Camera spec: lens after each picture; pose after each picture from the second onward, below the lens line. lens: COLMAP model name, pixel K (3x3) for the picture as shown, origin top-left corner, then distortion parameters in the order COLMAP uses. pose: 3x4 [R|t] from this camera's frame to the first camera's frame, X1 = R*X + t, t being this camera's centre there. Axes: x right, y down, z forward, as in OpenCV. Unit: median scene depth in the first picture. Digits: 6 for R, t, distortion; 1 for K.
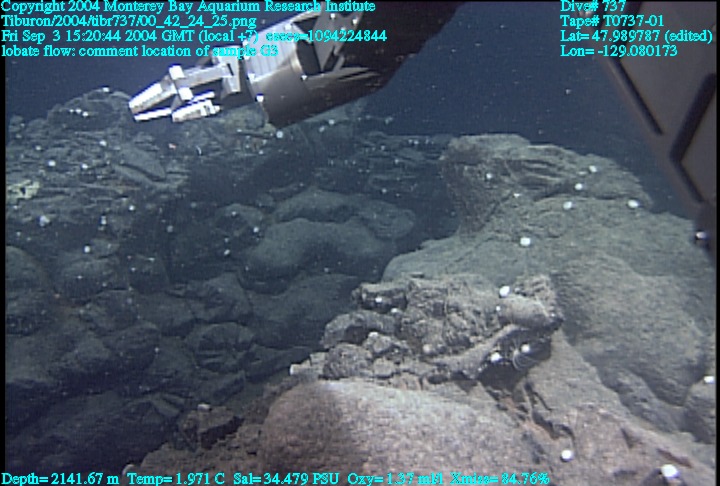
lens RADIAL K [[619.3, 0, 364.3], [0, 619.3, 245.4], [0, 0, 1]] dist [0.066450, 0.005926]
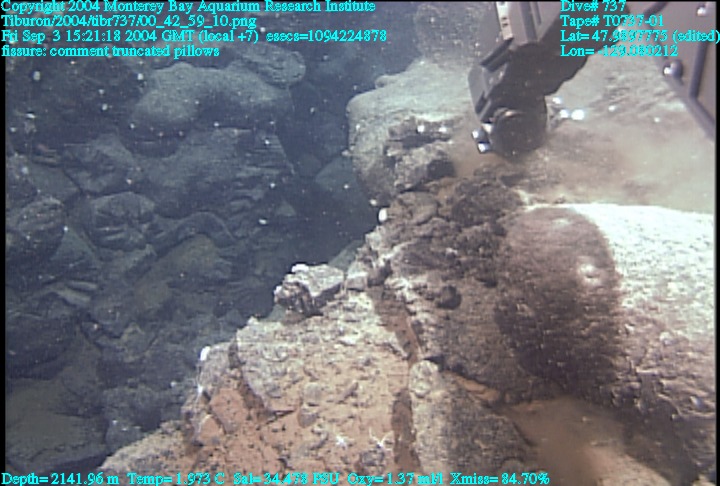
lens RADIAL K [[619.3, 0, 356.9], [0, 619.3, 244.1], [0, 0, 1]] dist [0.066450, 0.005926]
pose [[0.940218, -0.127103, 0.315967, -0.197971], [0.056201, 0.972935, 0.224141, 0.020438], [-0.335905, -0.192984, 0.921914, 0.097187]]
